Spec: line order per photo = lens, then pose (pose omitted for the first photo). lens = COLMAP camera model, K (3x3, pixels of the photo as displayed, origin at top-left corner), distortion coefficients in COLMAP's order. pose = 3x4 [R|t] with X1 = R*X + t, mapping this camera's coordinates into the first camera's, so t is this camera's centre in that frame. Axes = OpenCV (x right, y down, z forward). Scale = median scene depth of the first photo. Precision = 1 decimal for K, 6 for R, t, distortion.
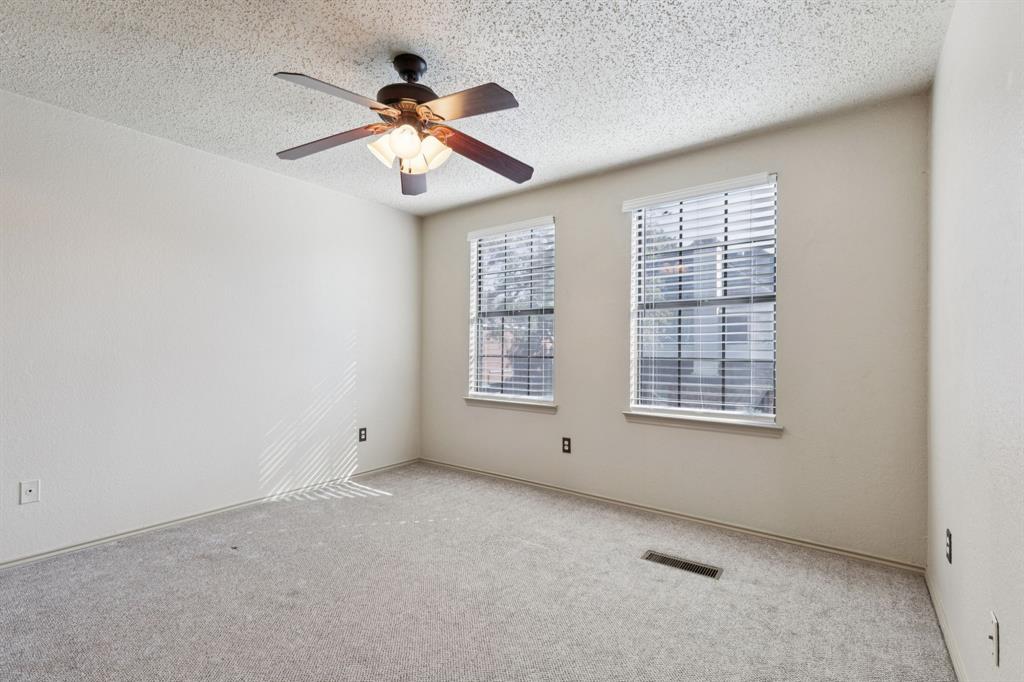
lens RADIAL K [[463.2, 0, 511.2], [0, 463.2, 336.3], [0, 0, 1]] dist [0.003513, 0.000194]
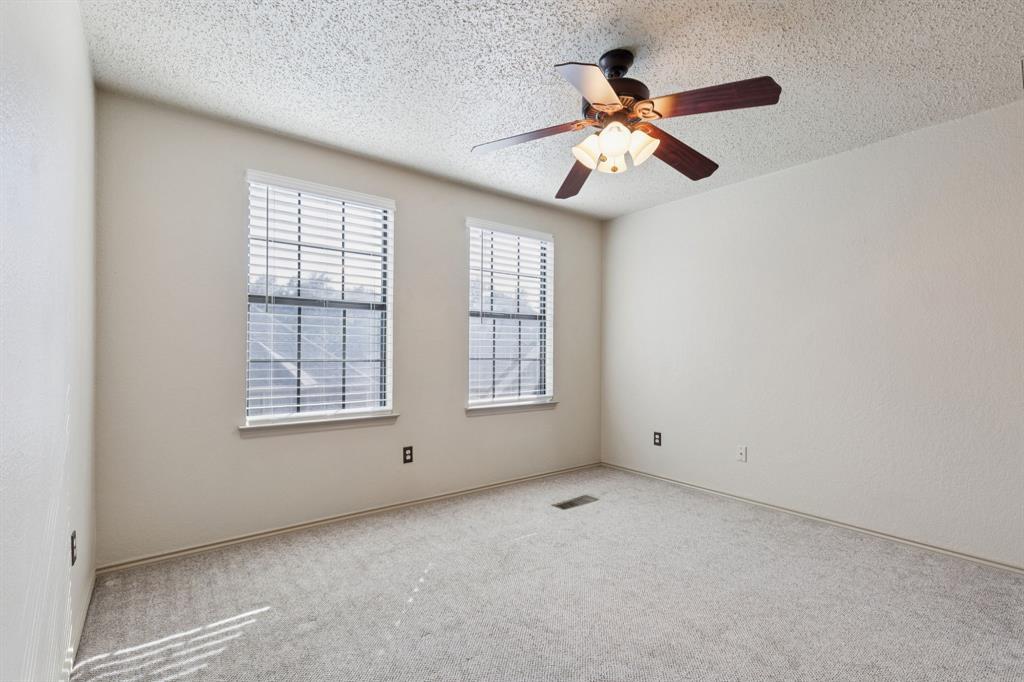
lens RADIAL K [[463.1, 0, 509.6], [0, 463.1, 349.4], [0, 0, 1]] dist [0.006141, -0.000127]
pose [[0.255512, 0.006187, 0.966786, -0.708794], [-0.033283, 0.999443, 0.002401, 0.016106], [-0.966233, -0.032791, 0.255575, 0.563212]]
